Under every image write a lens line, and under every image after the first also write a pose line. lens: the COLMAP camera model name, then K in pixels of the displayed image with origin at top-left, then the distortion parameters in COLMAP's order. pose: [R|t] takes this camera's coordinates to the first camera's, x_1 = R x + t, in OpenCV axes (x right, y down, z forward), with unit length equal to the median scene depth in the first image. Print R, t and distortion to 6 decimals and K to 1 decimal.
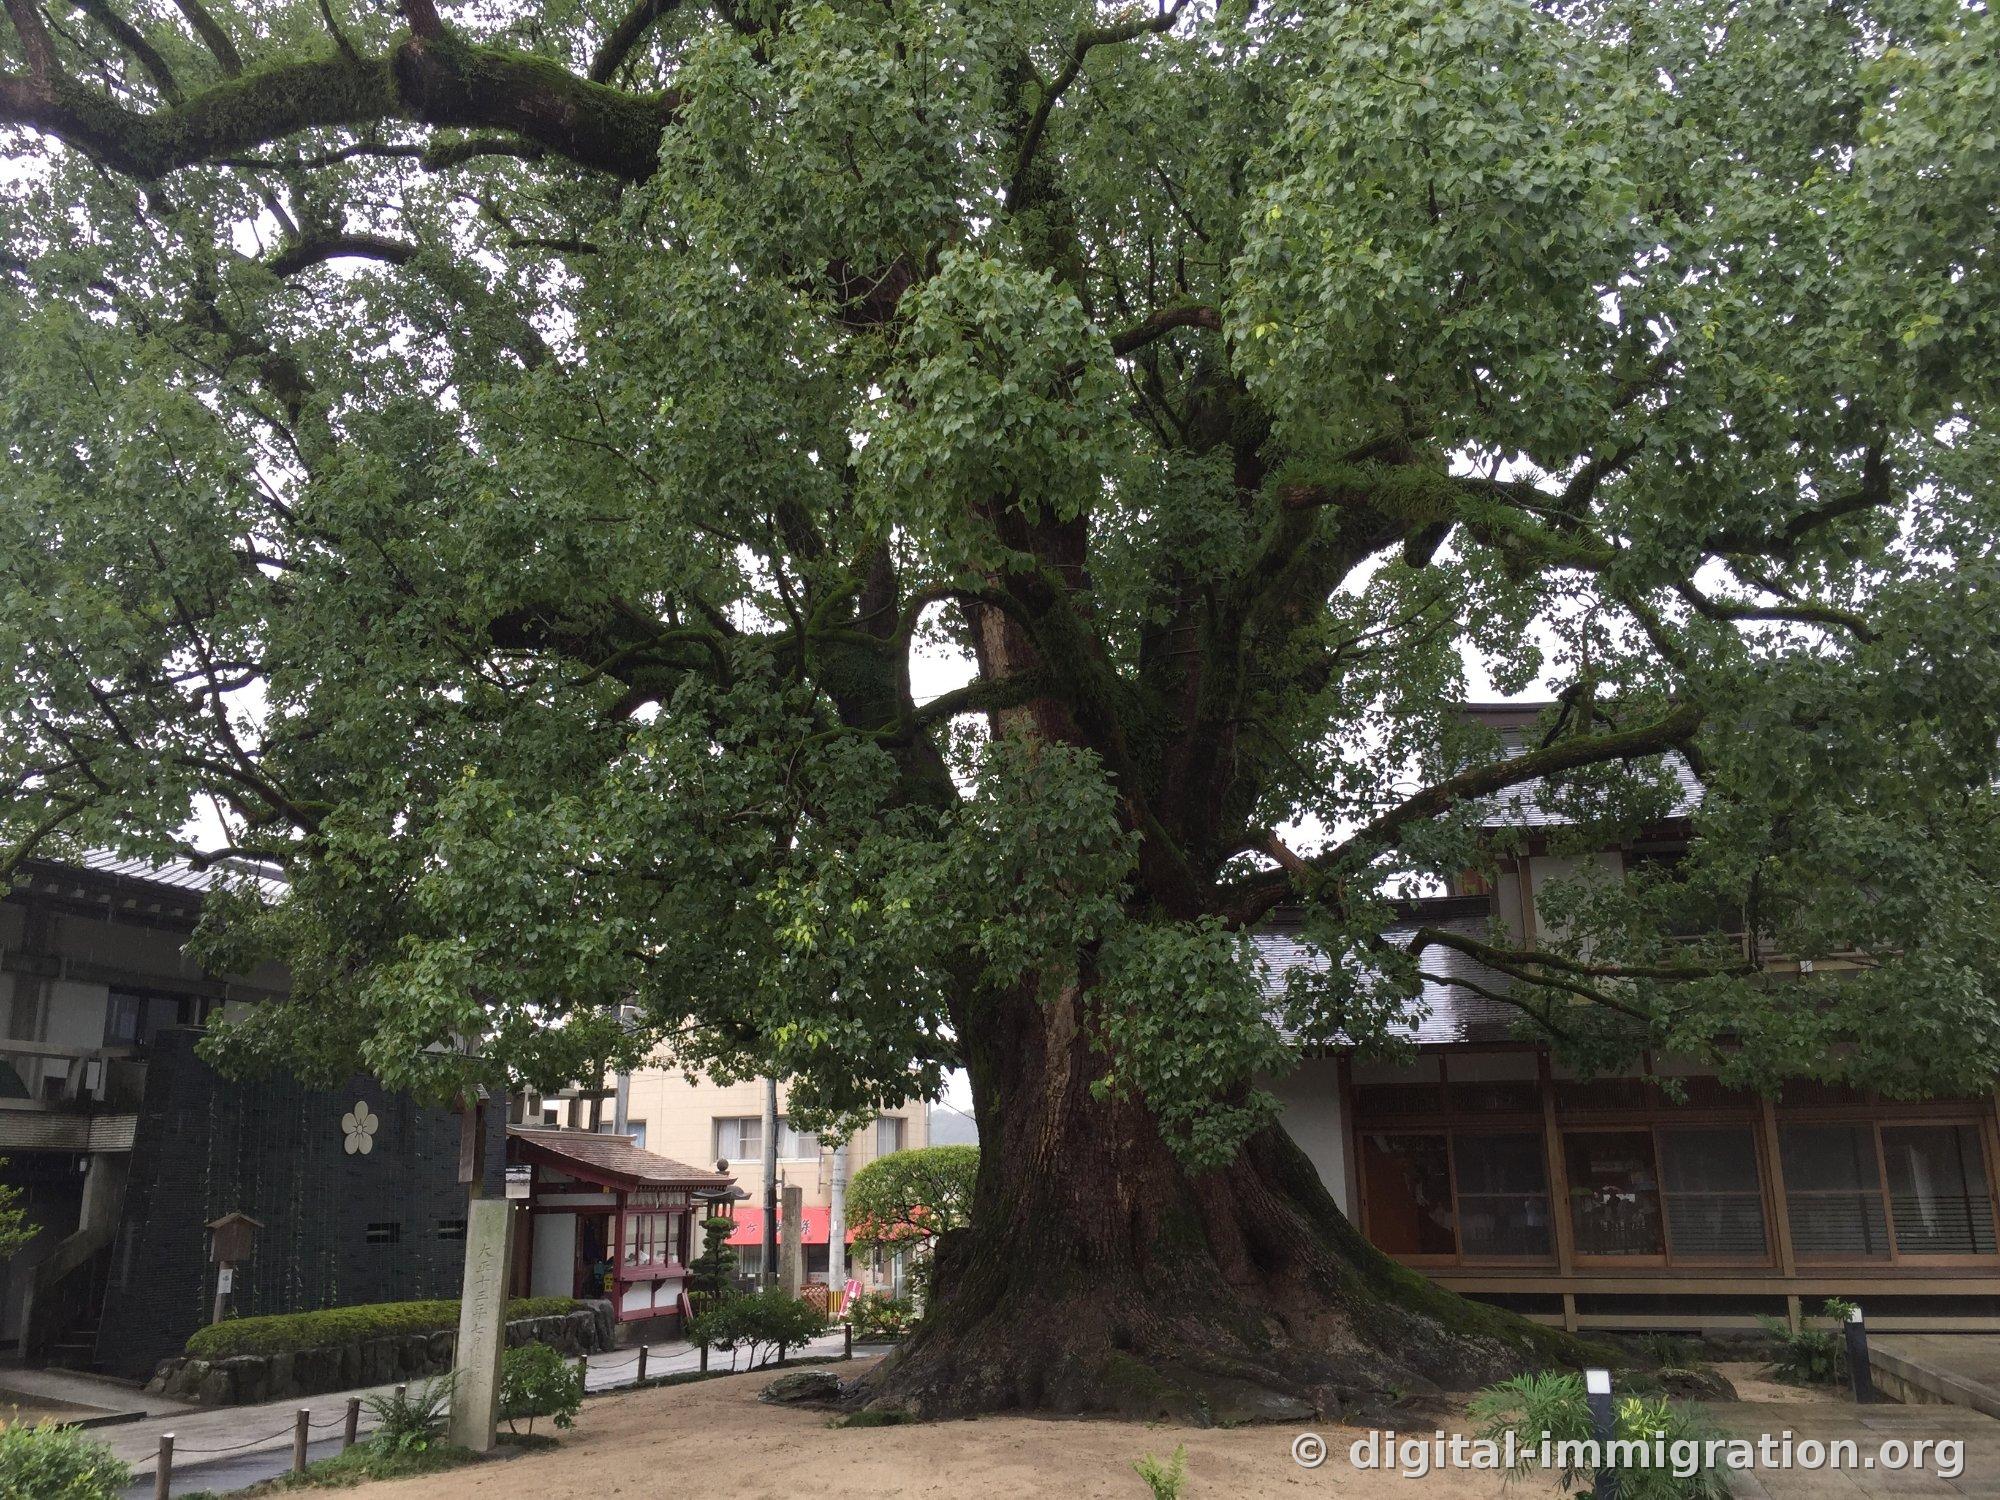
lens RADIAL K [[1802.7, 0, 1001.8], [0, 1802.7, 755.3], [0, 0, 1]] dist [0.017090, -0.007443]
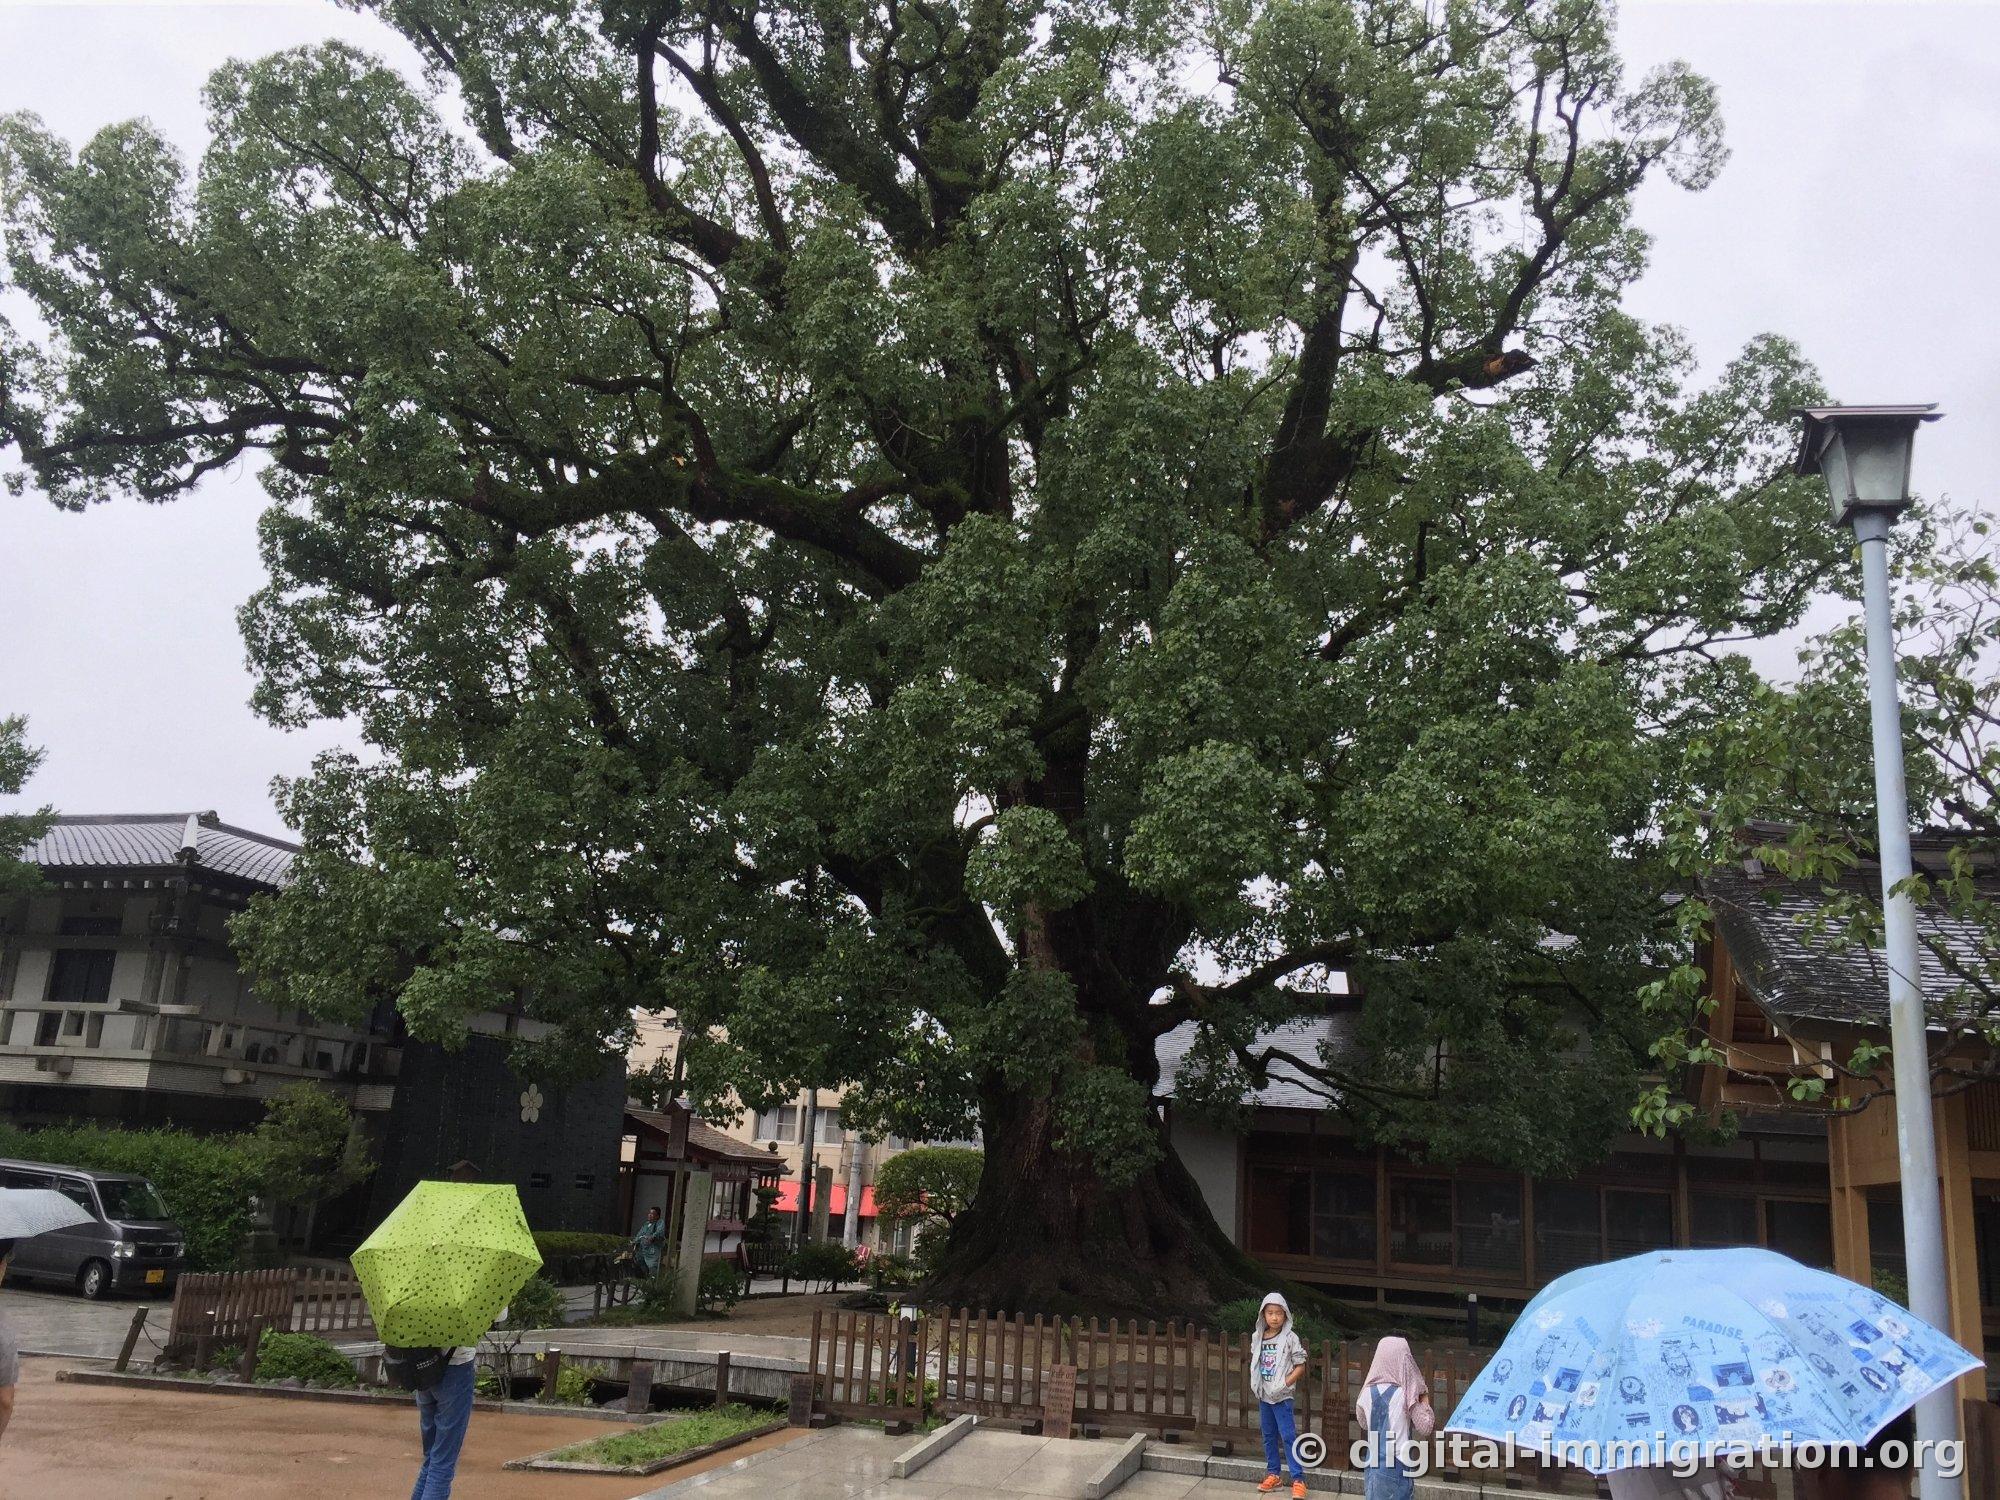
lens RADIAL K [[1802.7, 0, 999.4], [0, 1802.7, 743.3], [0, 0, 1]] dist [0.017090, -0.007443]
pose [[0.997127, 0.075252, -0.008595, -0.011231], [-0.075247, 0.997164, 0.000938, -0.114570], [0.008641, -0.000289, 0.999963, -0.446315]]
